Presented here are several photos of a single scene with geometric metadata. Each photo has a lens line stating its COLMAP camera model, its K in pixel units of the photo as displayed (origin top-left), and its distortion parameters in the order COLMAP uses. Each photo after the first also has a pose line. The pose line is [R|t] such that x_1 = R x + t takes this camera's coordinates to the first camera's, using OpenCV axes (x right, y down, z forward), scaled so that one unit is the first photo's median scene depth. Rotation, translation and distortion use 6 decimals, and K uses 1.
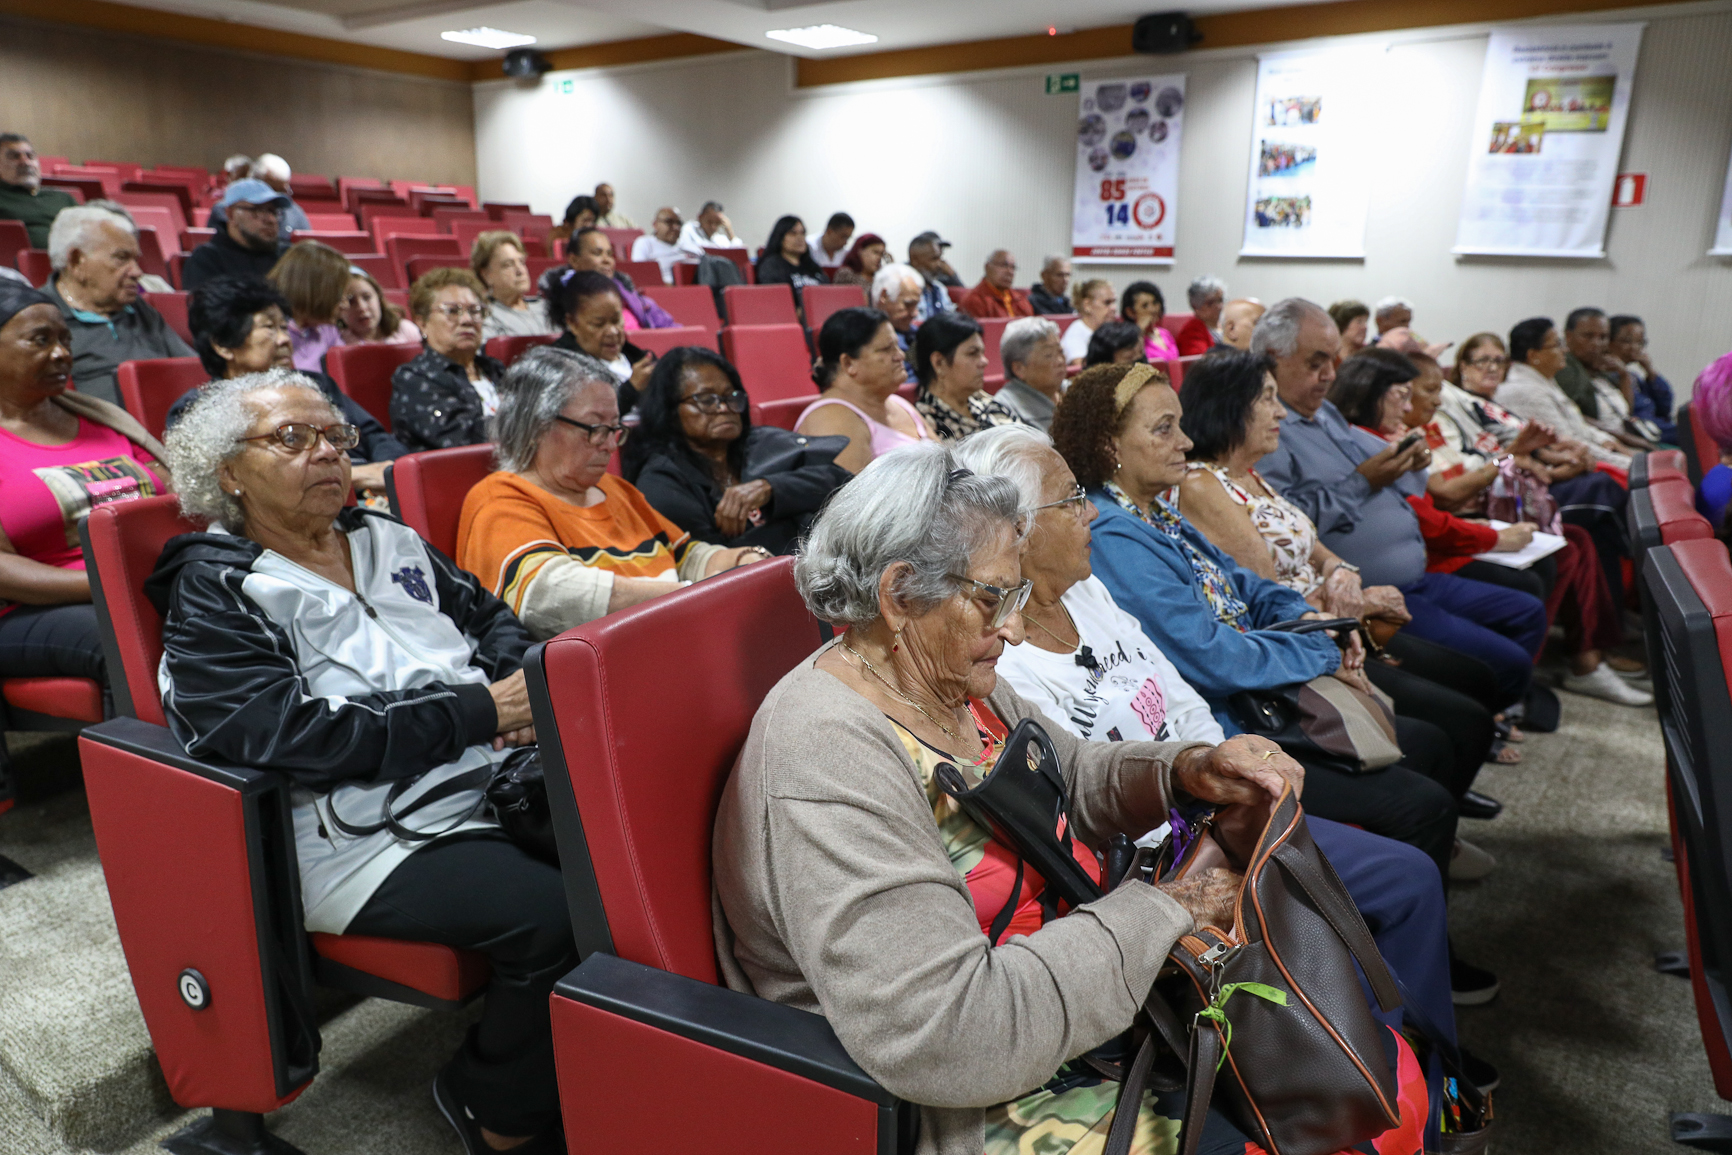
lens RADIAL K [[1273.8, 0, 833.6], [0, 1273.8, 588.7], [0, 0, 1]] dist [-0.010356, -0.001360]
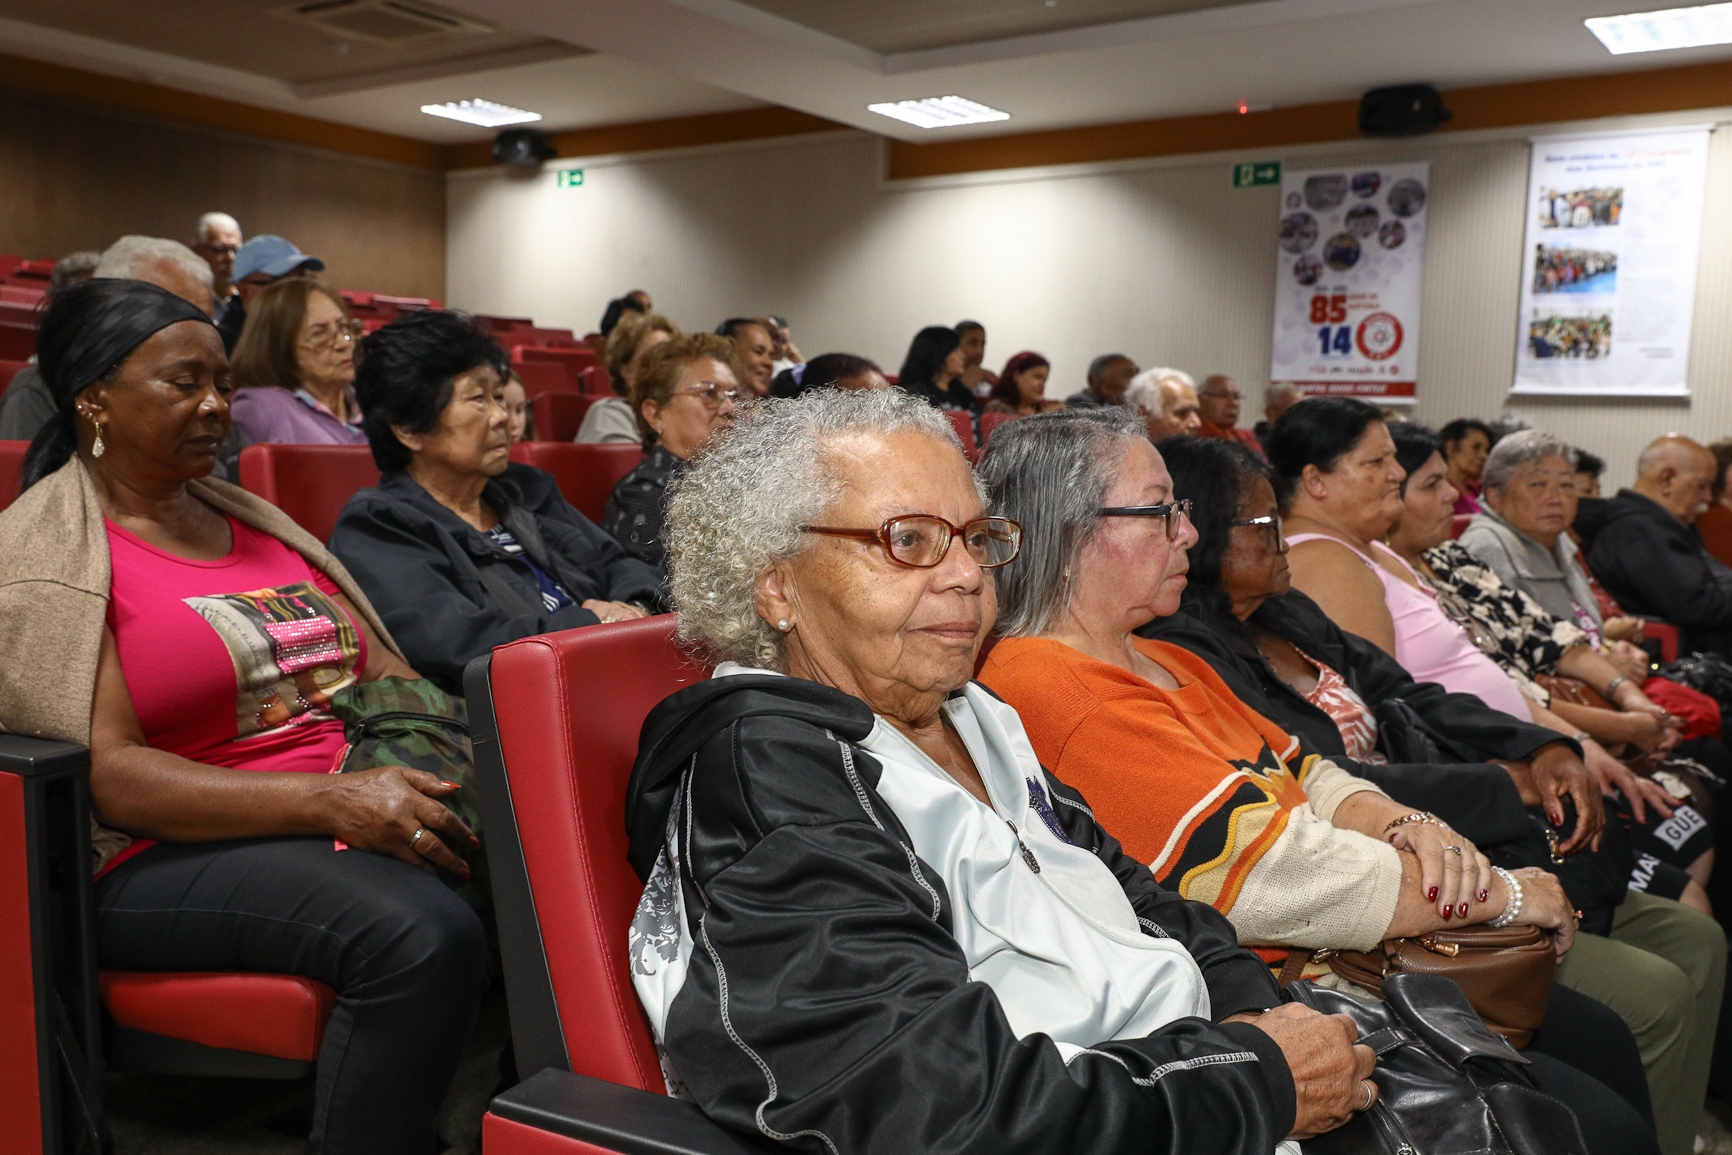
lens RADIAL K [[1630.0, 0, 833.6], [0, 1630.0, 584.0], [0, 0, 1]] dist [0.010413, 0.004128]
pose [[0.999746, 0.017347, 0.014380, -0.088000], [-0.014949, 0.988153, -0.152744, 0.001569], [-0.016859, 0.152490, 0.988161, 0.069737]]
